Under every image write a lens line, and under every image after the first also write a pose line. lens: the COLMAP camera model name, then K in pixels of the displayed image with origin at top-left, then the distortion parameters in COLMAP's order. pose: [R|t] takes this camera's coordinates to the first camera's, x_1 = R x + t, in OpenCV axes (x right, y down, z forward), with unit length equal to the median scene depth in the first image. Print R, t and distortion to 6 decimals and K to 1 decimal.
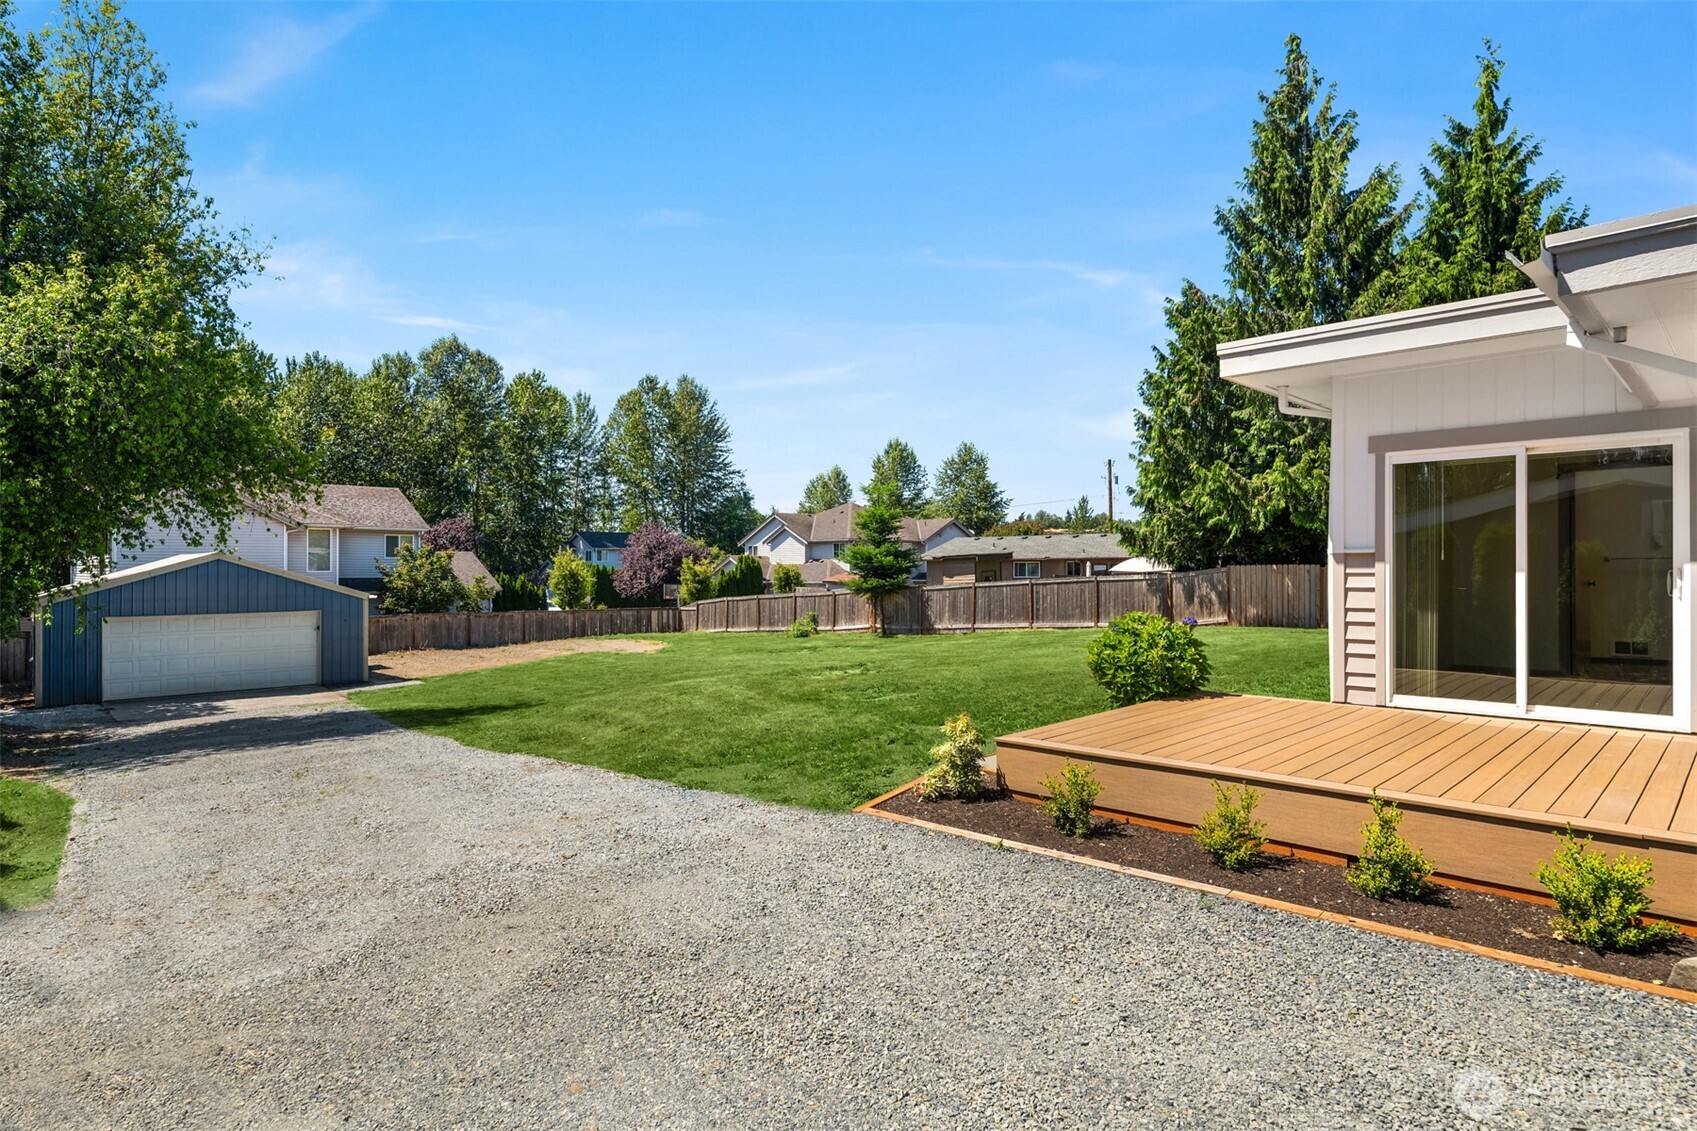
lens RADIAL K [[922.5, 0, 858.4], [0, 922.5, 559.8], [0, 0, 1]] dist [0.002732, -0.008474]
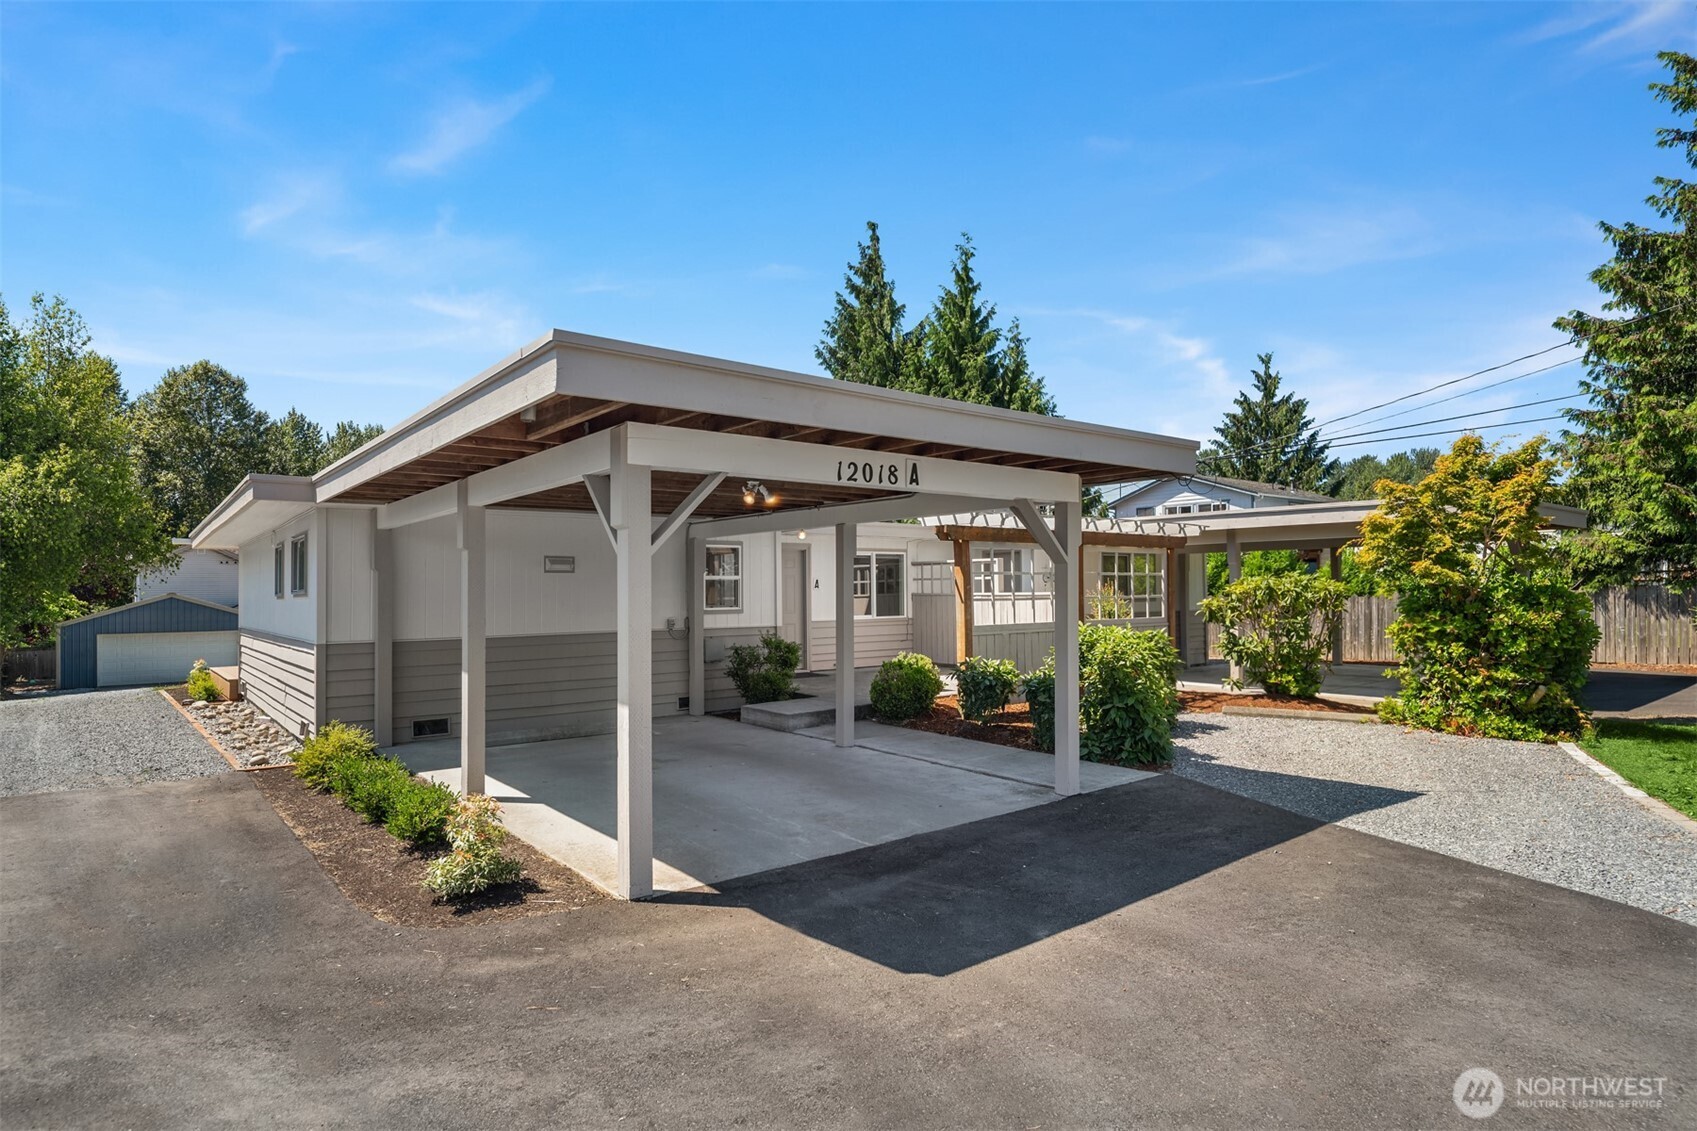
lens RADIAL K [[922.5, 0, 878.3], [0, 922.5, 573.4], [0, 0, 1]] dist [0.002732, -0.008474]
pose [[0.995423, -0.010643, -0.094975, 0.329097], [0.009796, 0.999908, -0.009389, -0.007626], [0.095067, 0.008416, 0.995435, -0.225290]]
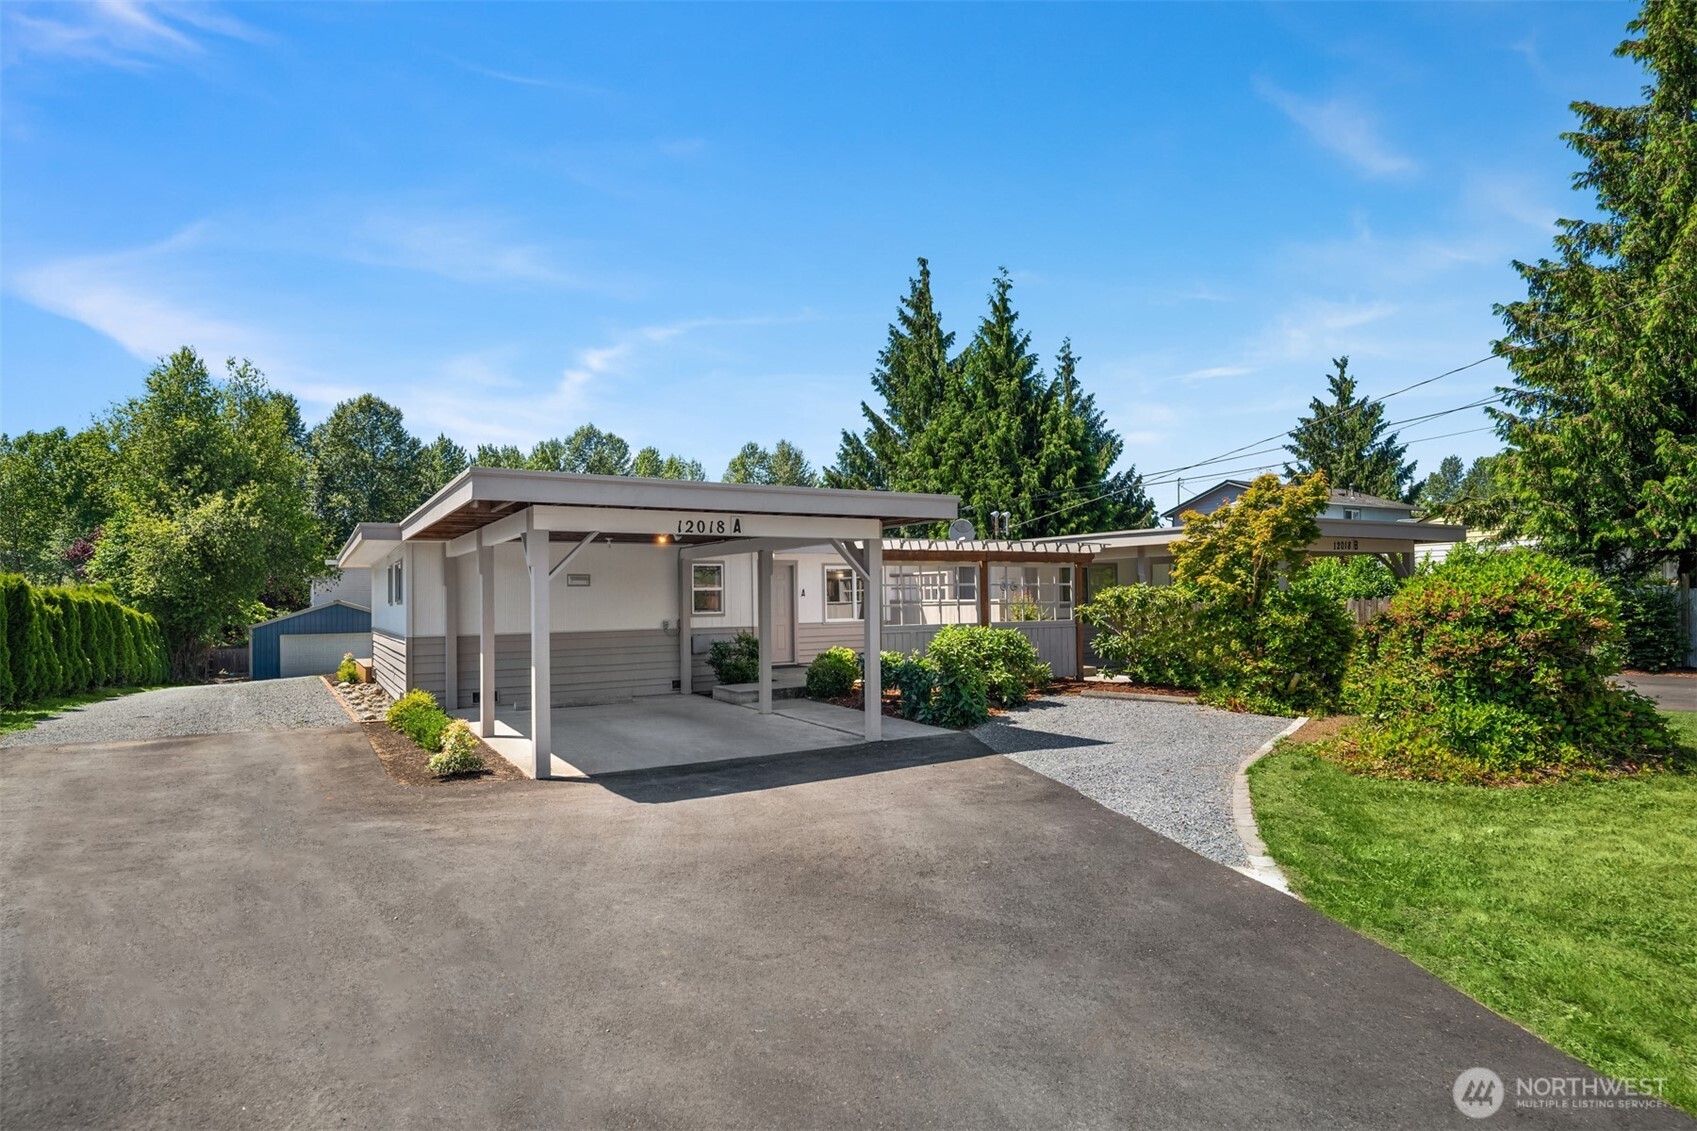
lens RADIAL K [[922.5, 0, 874.9], [0, 922.5, 581.4], [0, 0, 1]] dist [0.002732, -0.008474]
pose [[0.973619, -0.014927, -0.227693, 0.398053], [0.013583, 0.999880, -0.007471, -0.008695], [0.227777, 0.004181, 0.973704, -0.286294]]
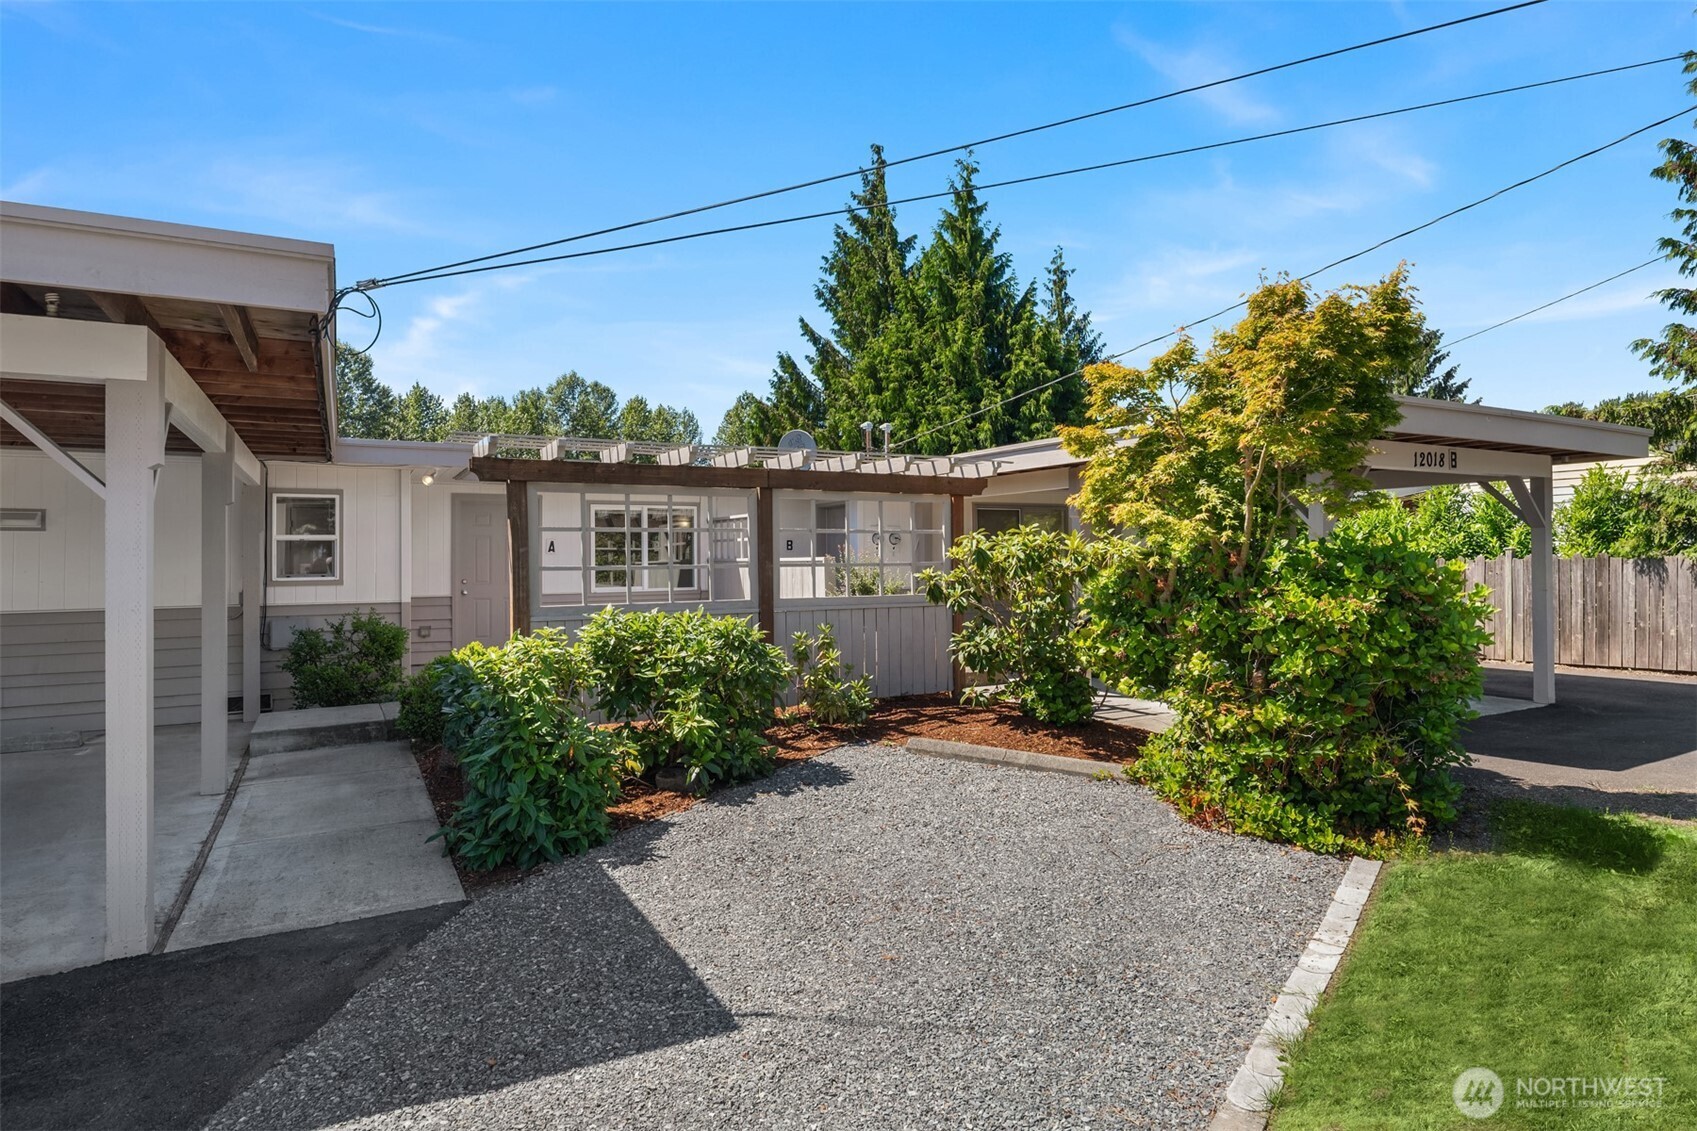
lens RADIAL K [[922.5, 0, 873.7], [0, 922.5, 539.6], [0, 0, 1]] dist [0.002732, -0.008474]
pose [[0.964891, -0.012501, -0.262353, 0.428987], [0.010283, 0.999899, -0.009825, -0.005670], [0.262449, 0.006782, 0.964922, -0.126556]]
